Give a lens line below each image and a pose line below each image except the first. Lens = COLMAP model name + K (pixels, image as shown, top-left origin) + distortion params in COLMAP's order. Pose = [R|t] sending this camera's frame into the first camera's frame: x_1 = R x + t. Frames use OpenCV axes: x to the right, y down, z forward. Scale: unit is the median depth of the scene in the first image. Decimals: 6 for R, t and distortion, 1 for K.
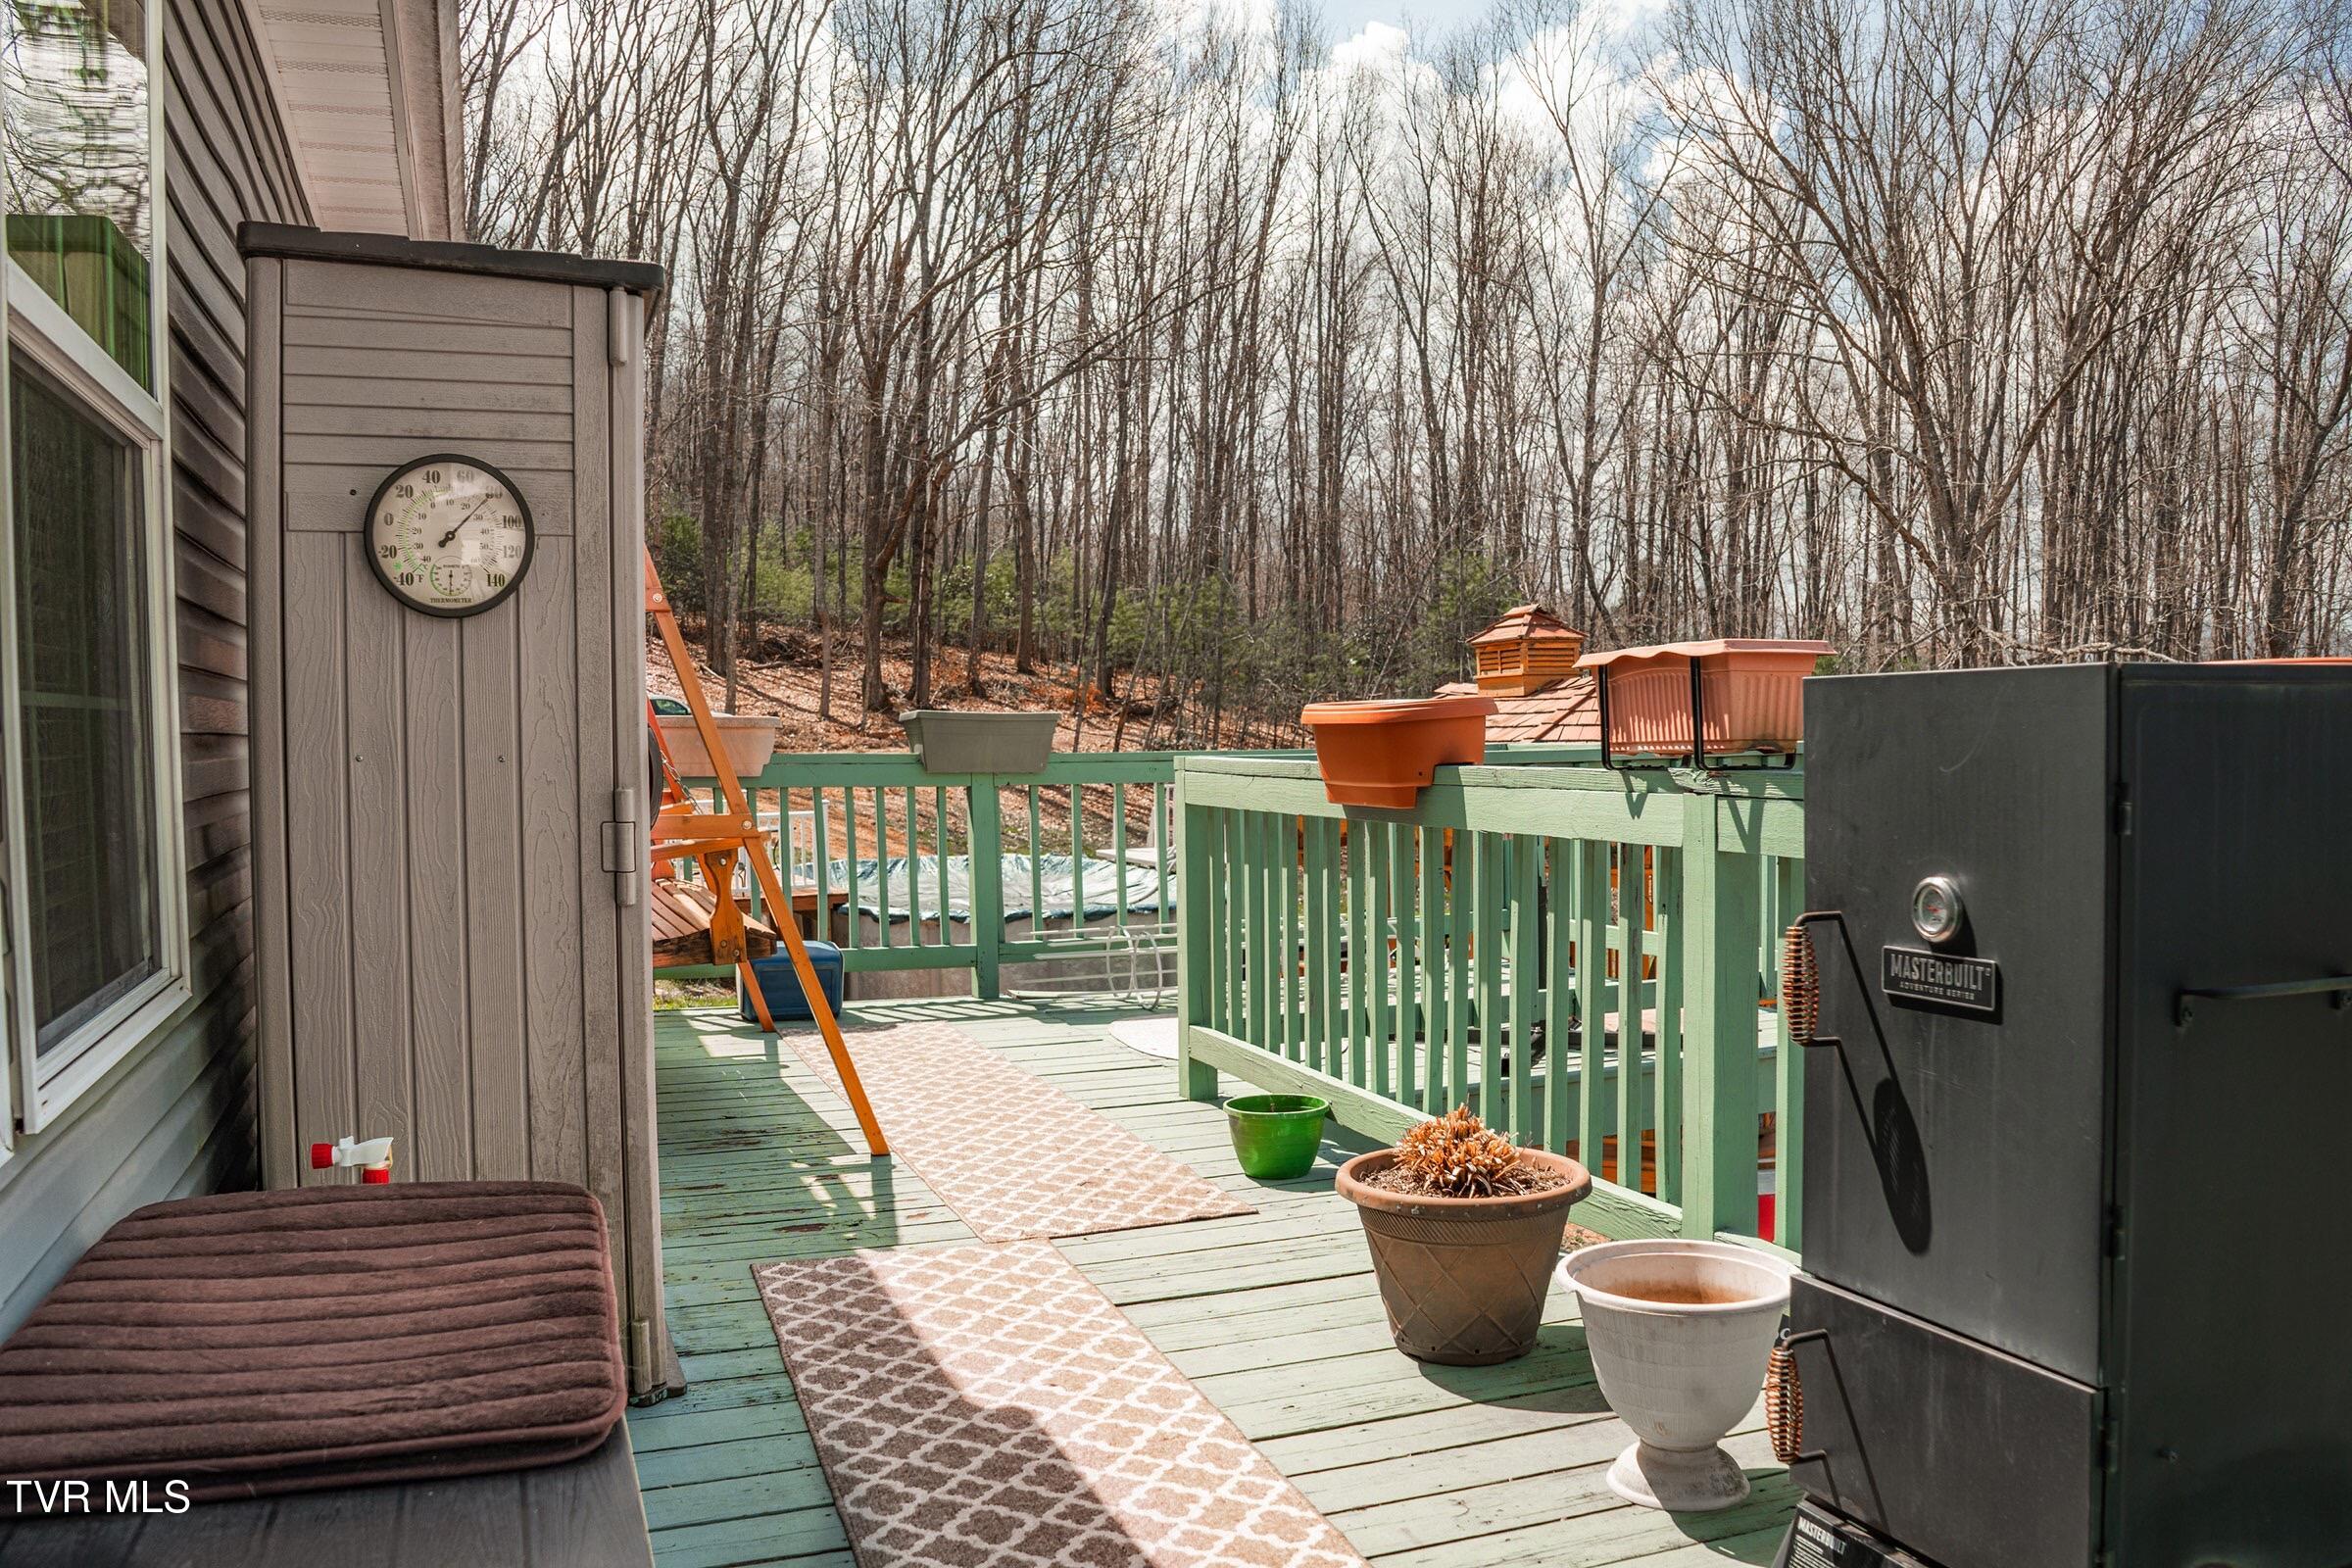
lens RADIAL K [[1903.8, 0, 1189.8], [0, 1903.8, 778.5], [0, 0, 1]] dist [-0.097270, 0.046559]
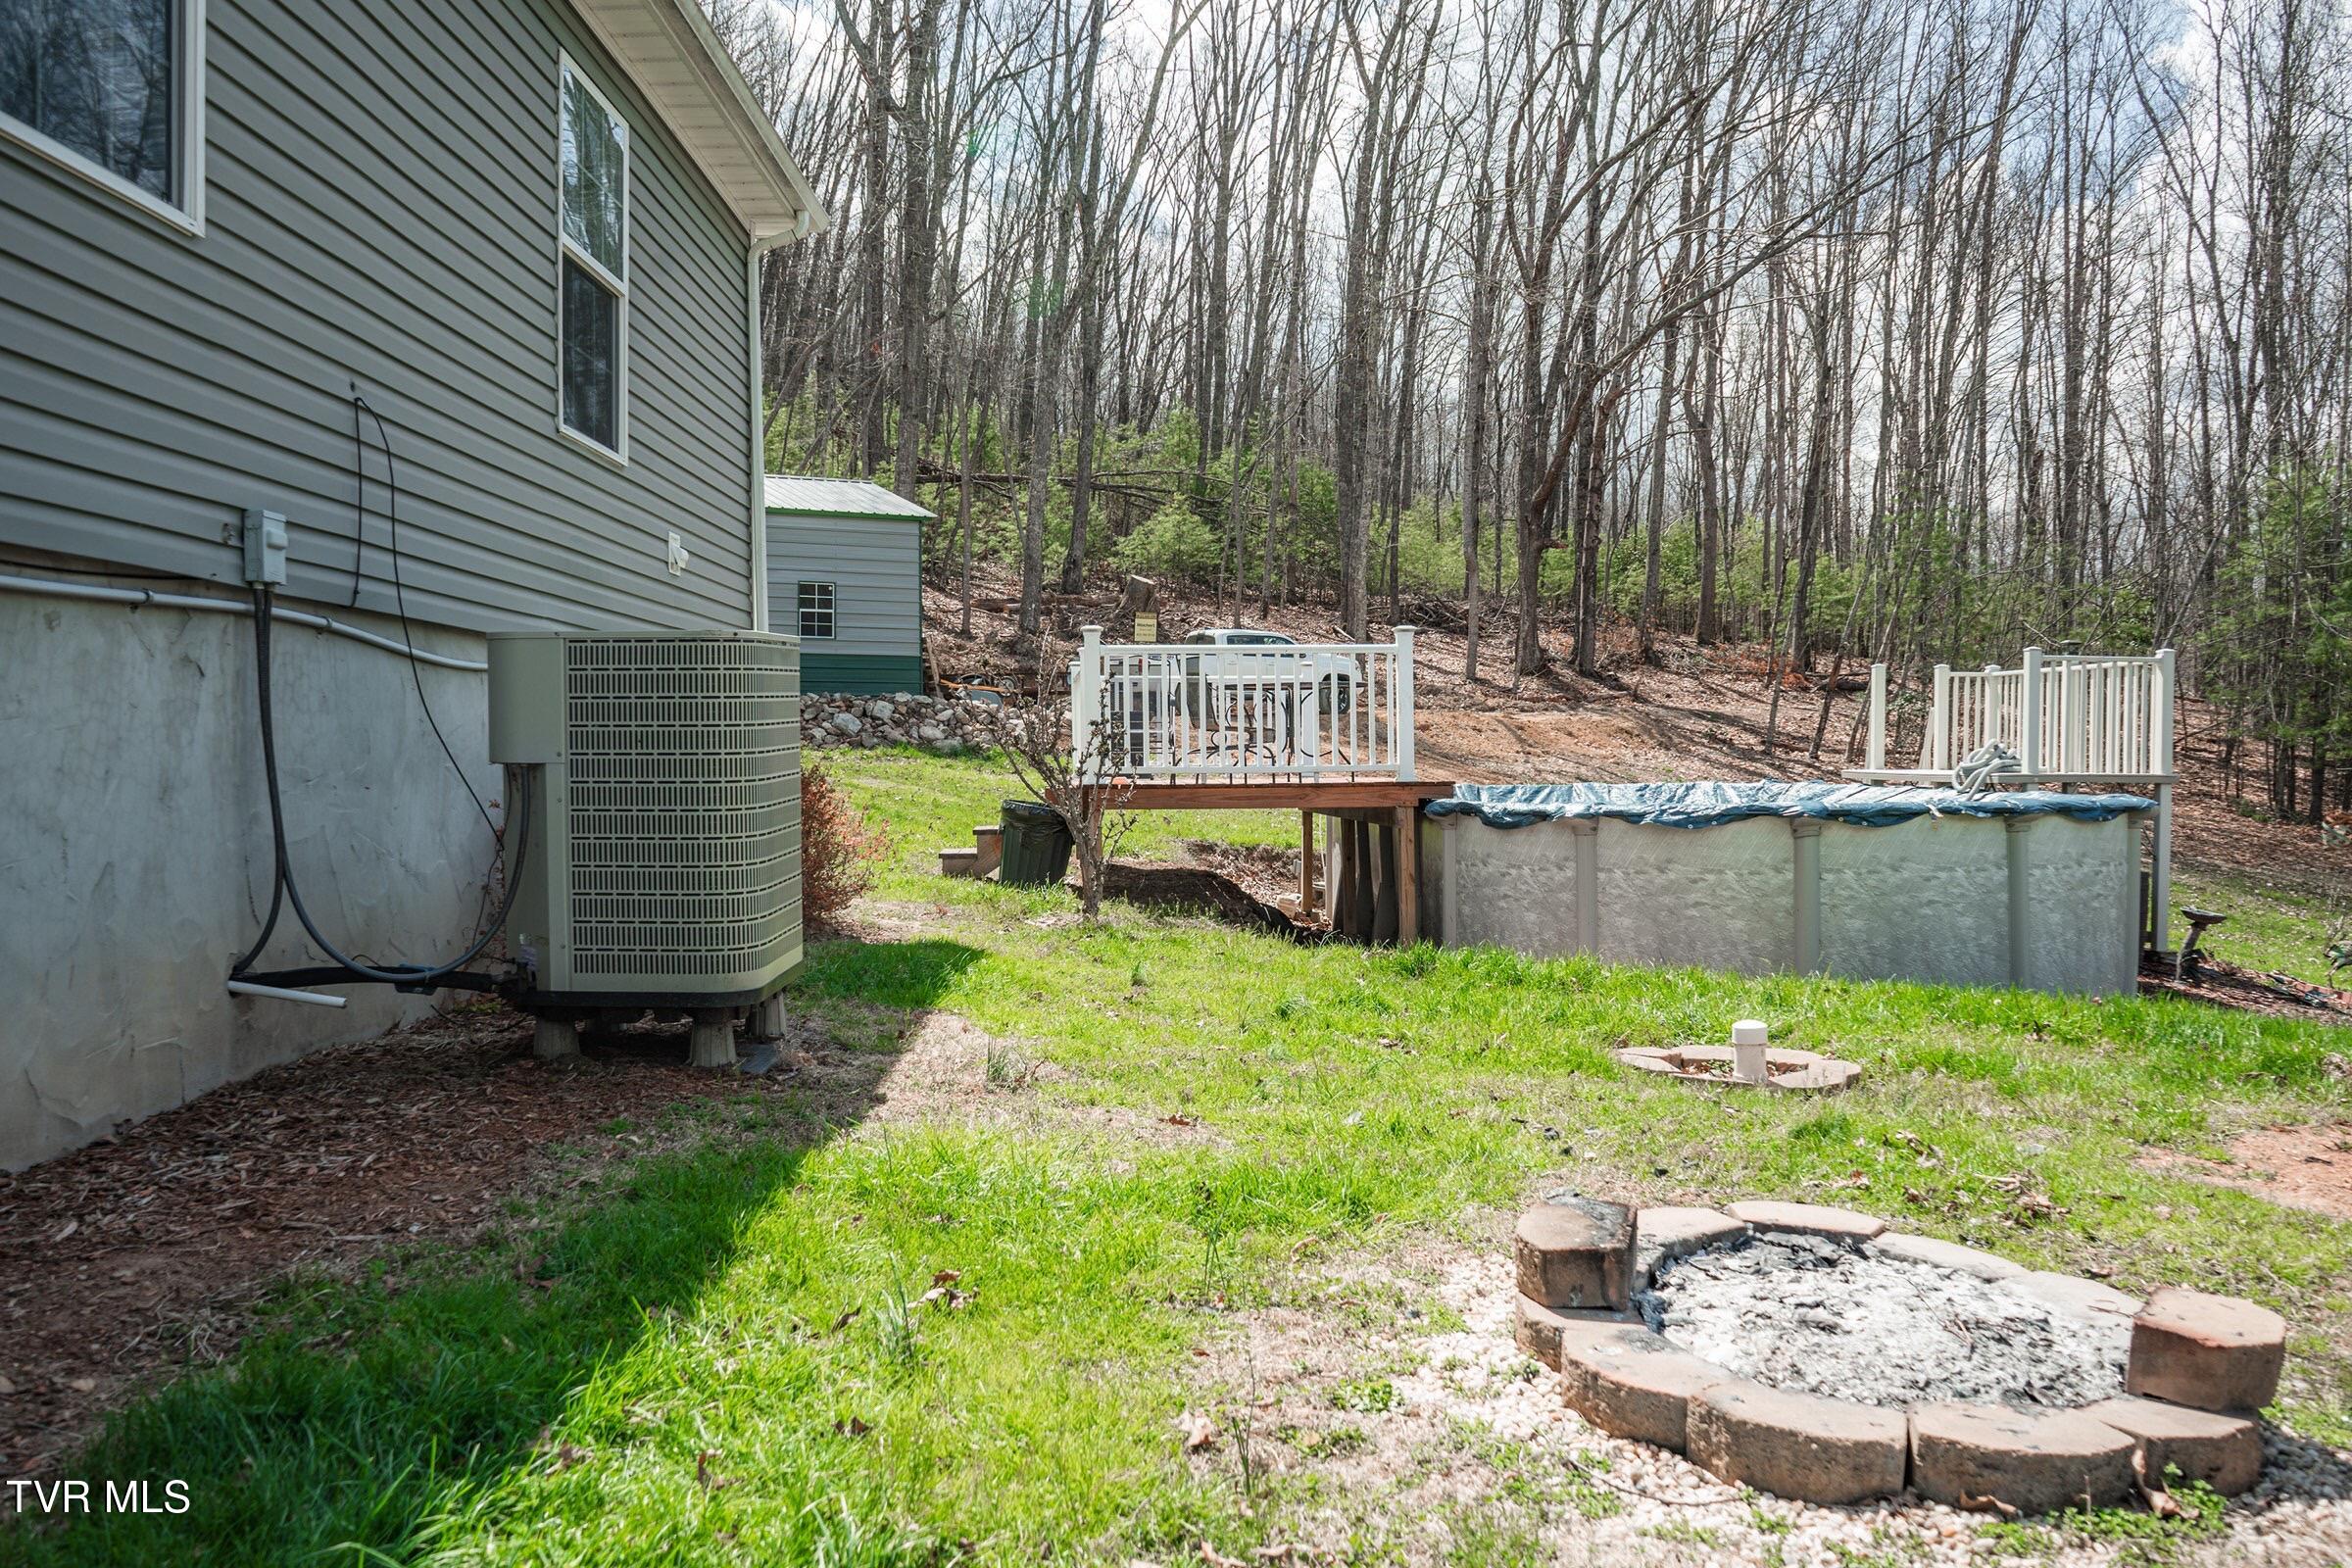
lens RADIAL K [[1903.8, 0, 1179.4], [0, 1903.8, 780.4], [0, 0, 1]] dist [-0.097270, 0.046559]
pose [[0.938440, 0.012355, -0.345220, -0.016543], [-0.019040, 0.999691, -0.015980, 0.026263], [0.344916, 0.021569, 0.938386, 0.130270]]
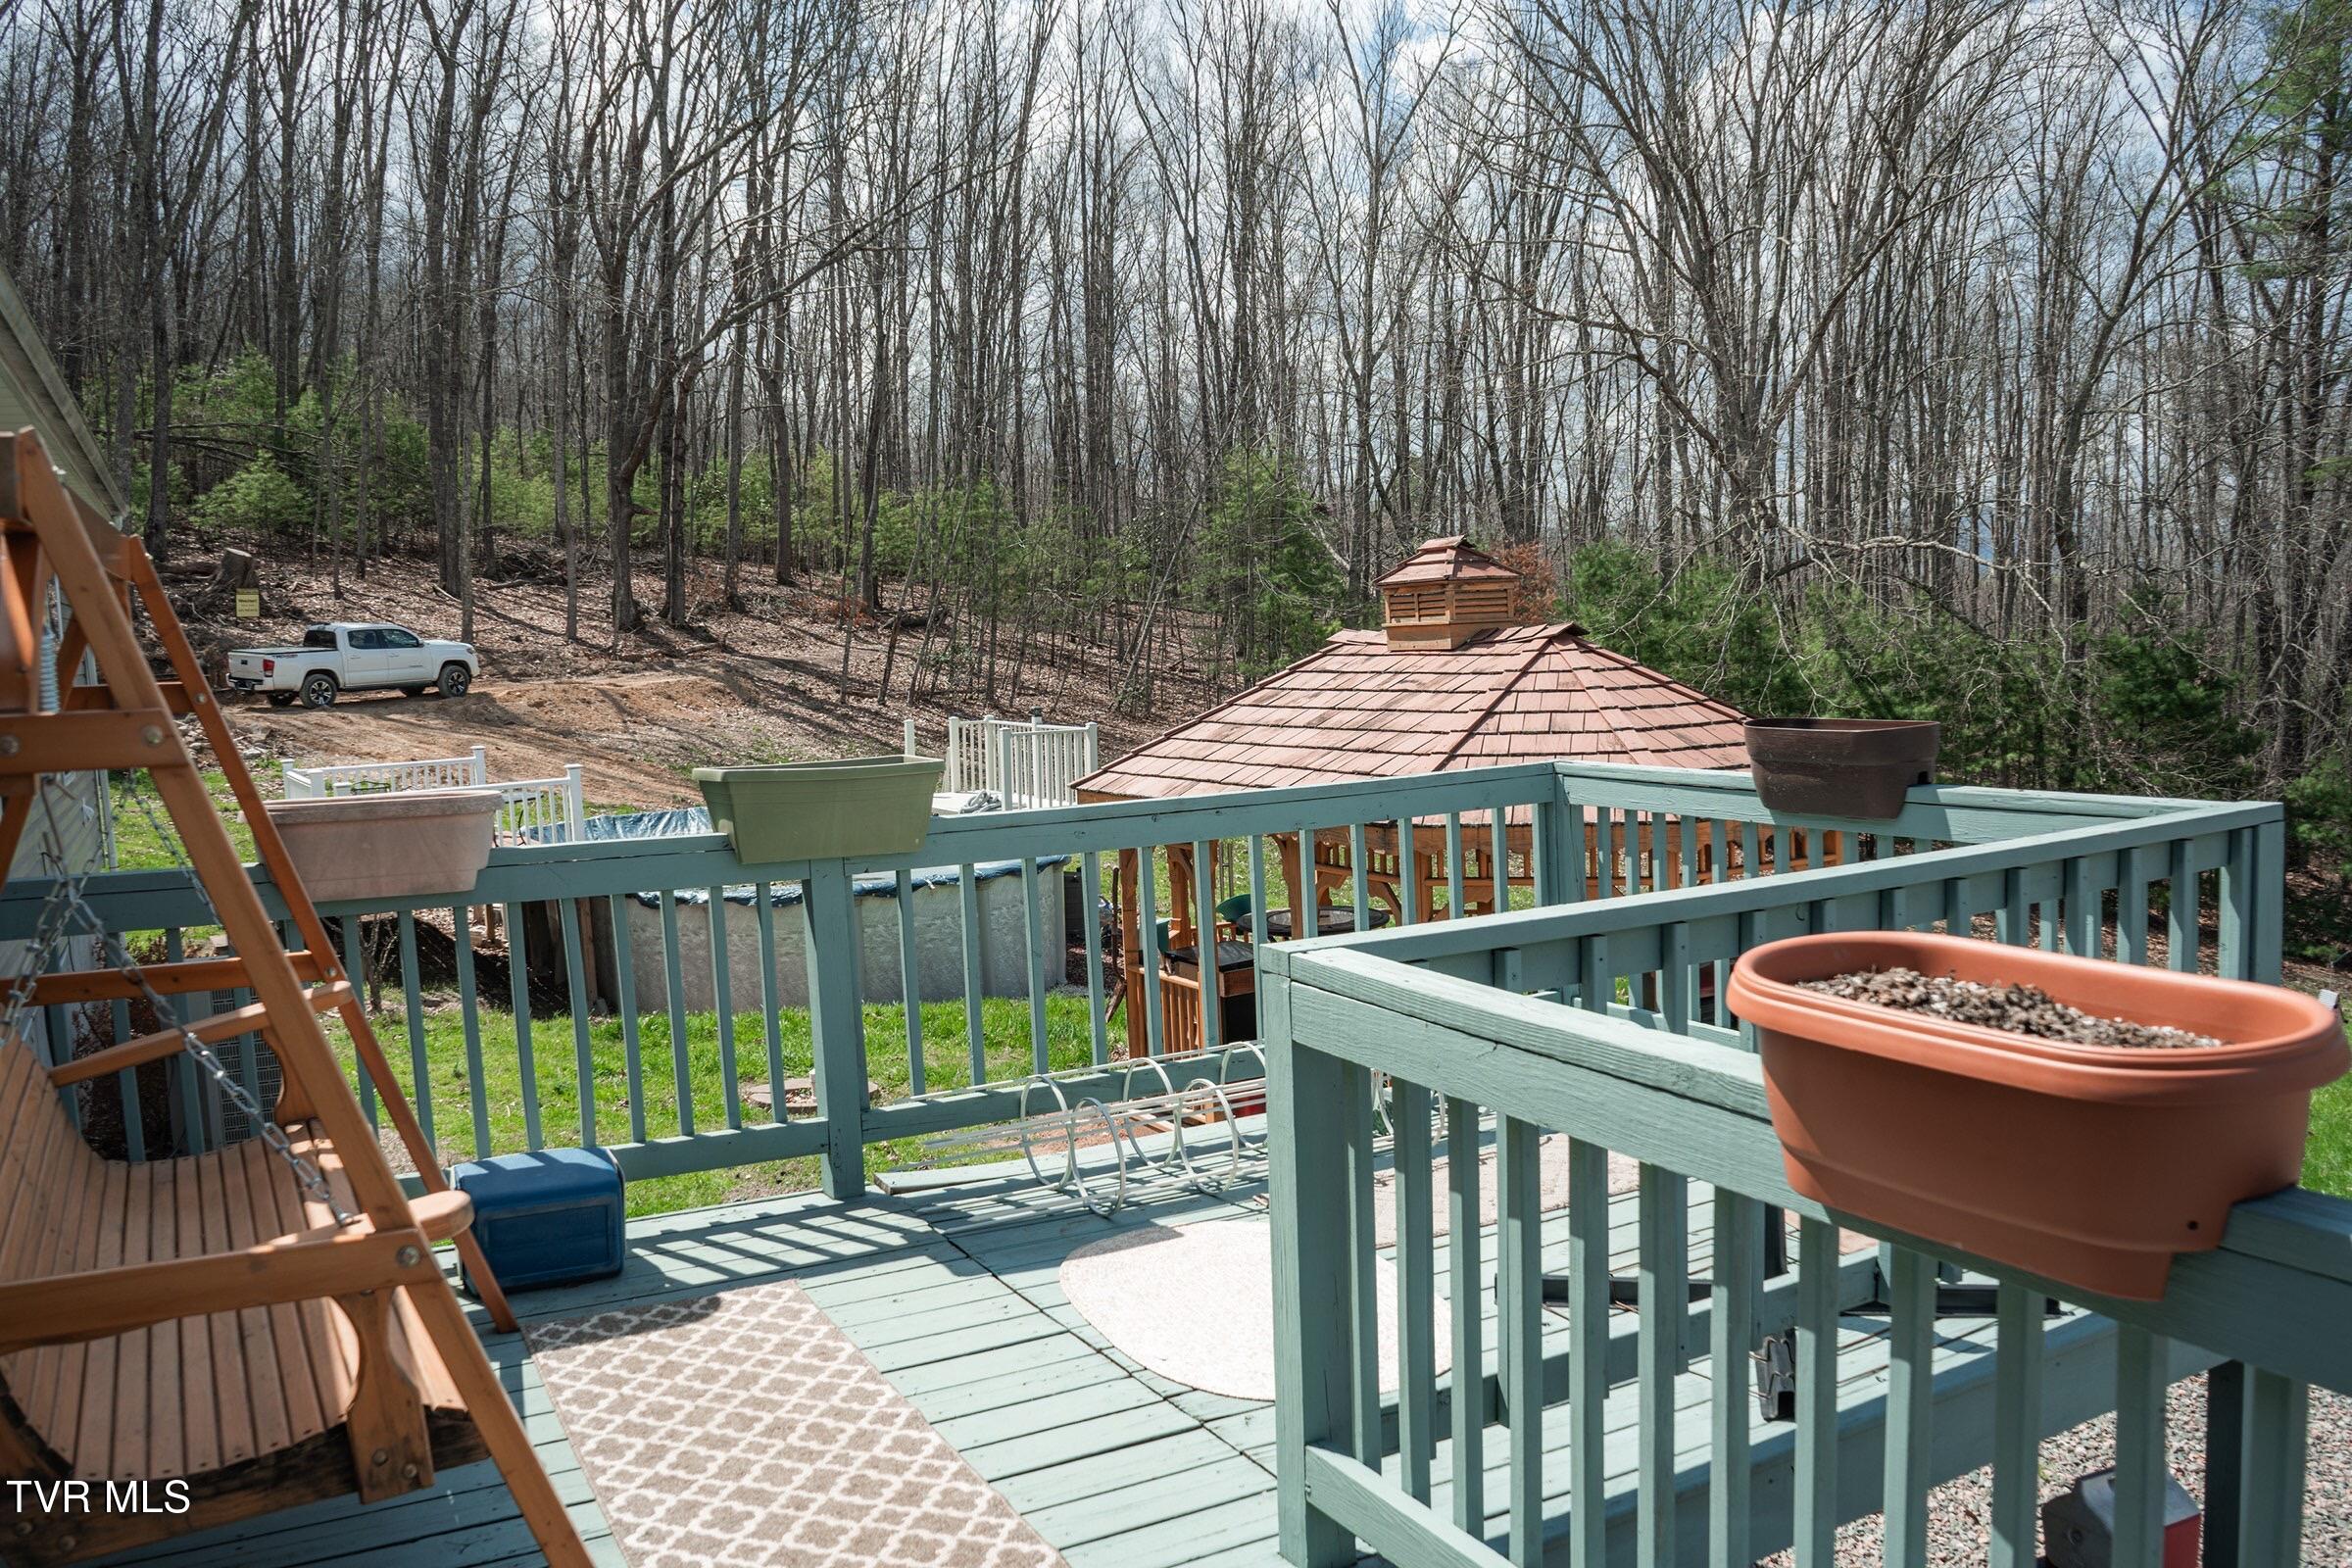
lens RADIAL K [[1903.8, 0, 1186.4], [0, 1903.8, 772.7], [0, 0, 1]] dist [-0.097270, 0.046559]
pose [[0.992031, -0.032521, 0.121727, -0.007229], [0.026270, 0.998270, 0.052607, -0.006966], [-0.123228, -0.048990, 0.991168, 0.038239]]
